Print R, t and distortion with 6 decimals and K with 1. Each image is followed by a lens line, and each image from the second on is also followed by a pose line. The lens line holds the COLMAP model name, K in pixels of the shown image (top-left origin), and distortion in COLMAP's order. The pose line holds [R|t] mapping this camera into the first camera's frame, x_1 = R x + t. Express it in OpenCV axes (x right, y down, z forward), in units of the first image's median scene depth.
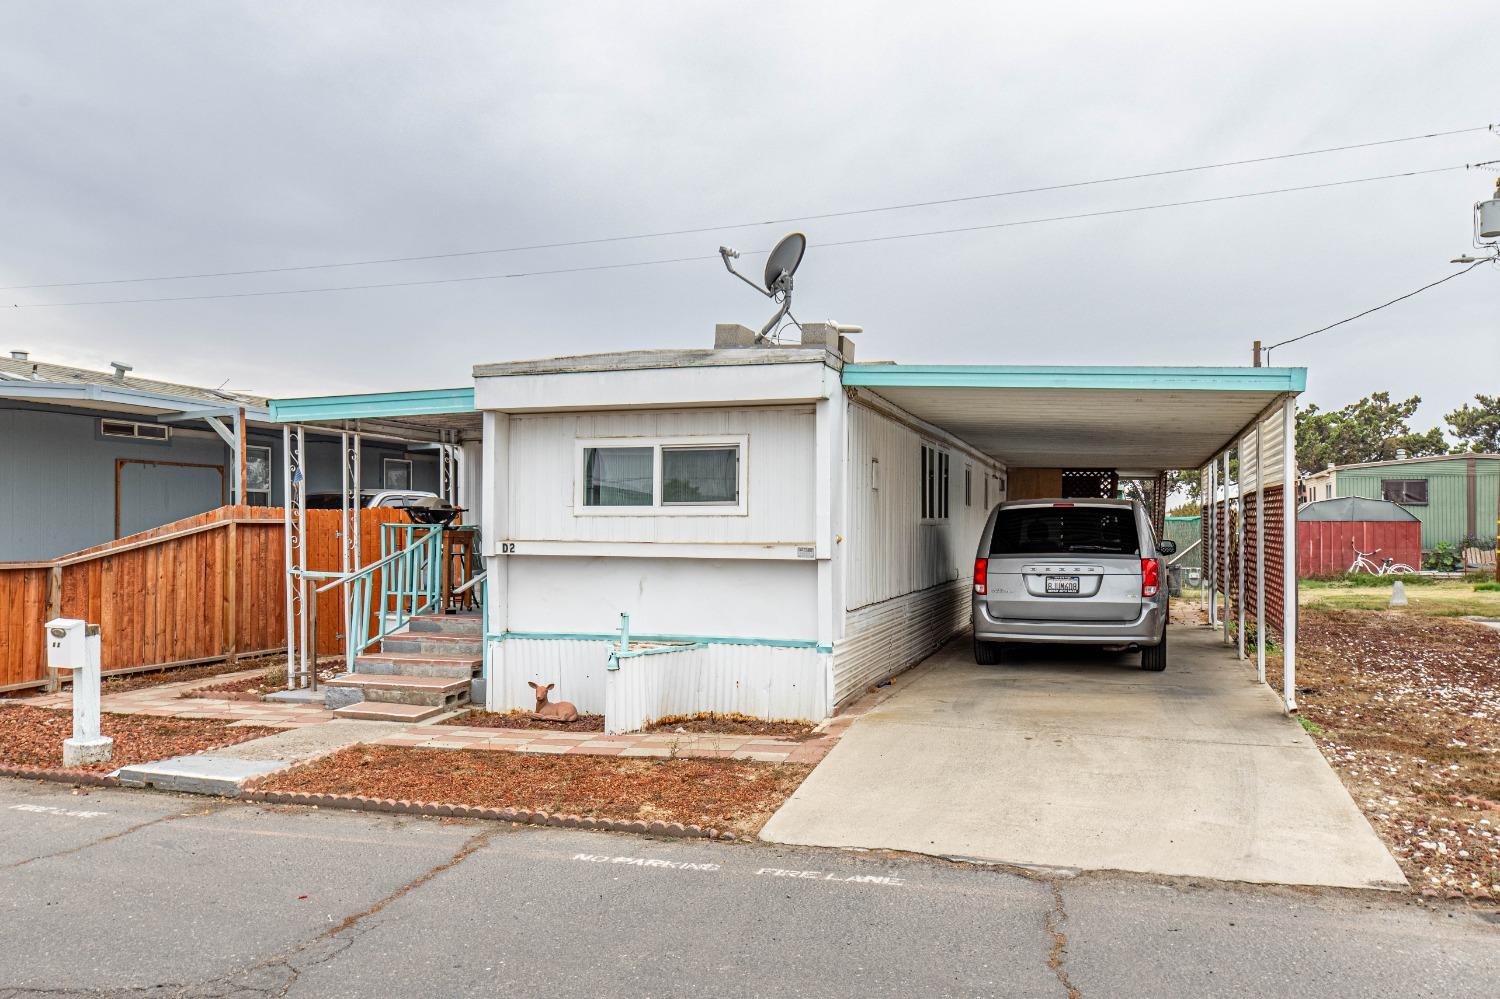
lens RADIAL K [[1176.4, 0, 751.1], [0, 1176.4, 505.8], [0, 0, 1]] dist [0.007483, 0.000160]
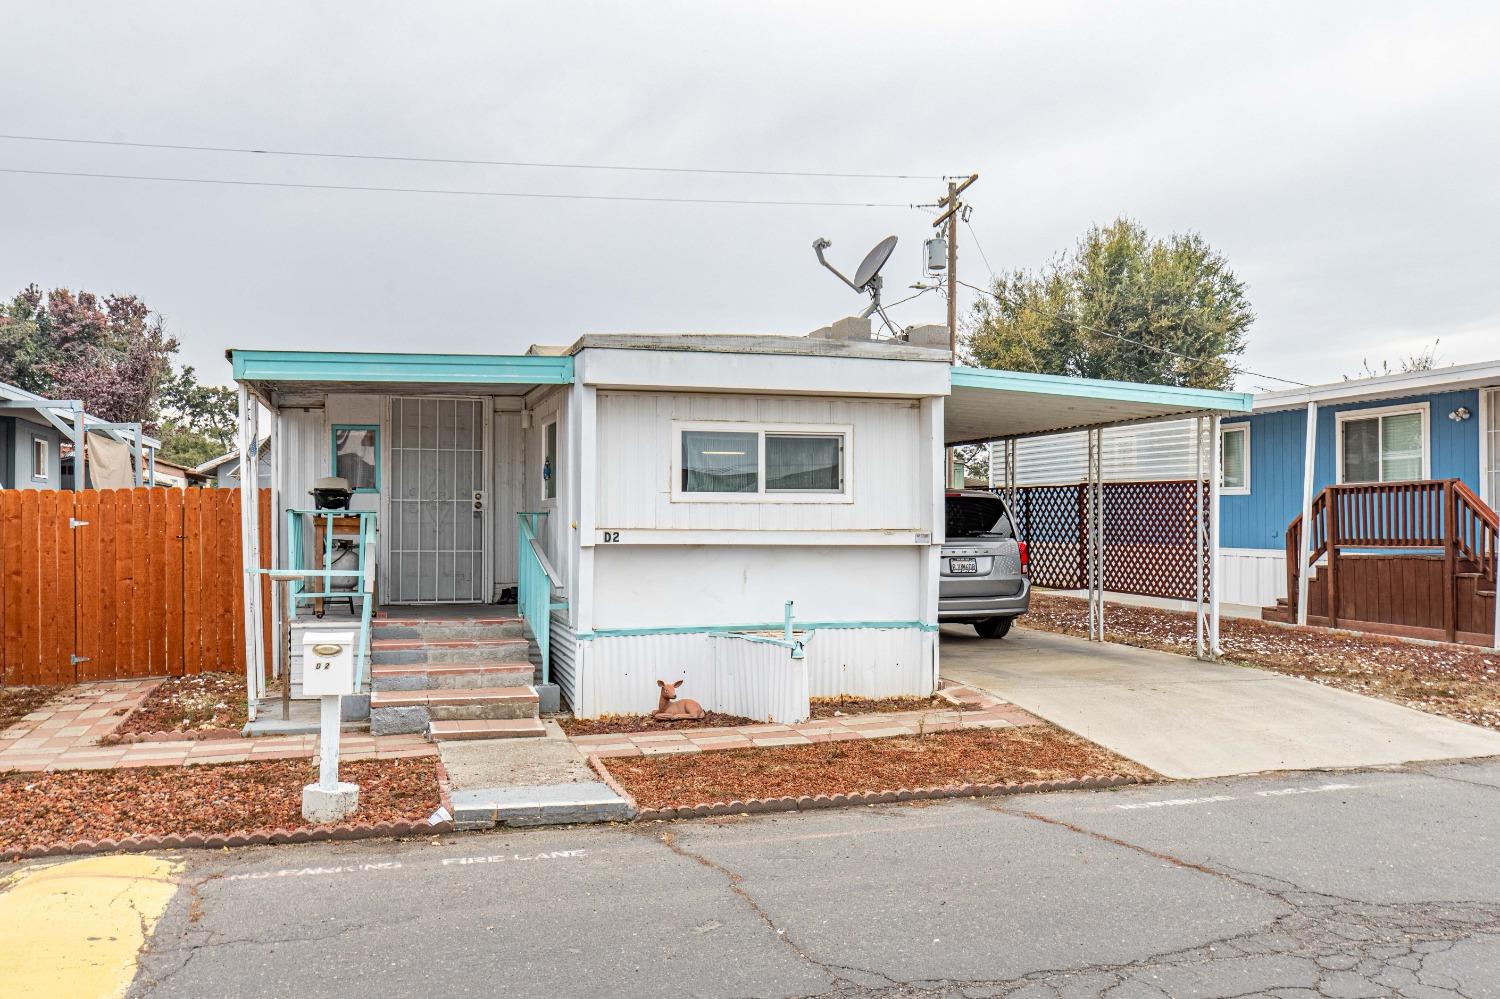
lens RADIAL K [[1293.3, 0, 747.6], [0, 1293.3, 501.0], [0, 0, 1]] dist [-0.010576, 0.000965]
pose [[0.815882, 0.006475, 0.578182, -0.720504], [-0.011060, 0.999929, 0.004409, 0.002241], [-0.578112, -0.009991, 0.815896, 0.125153]]
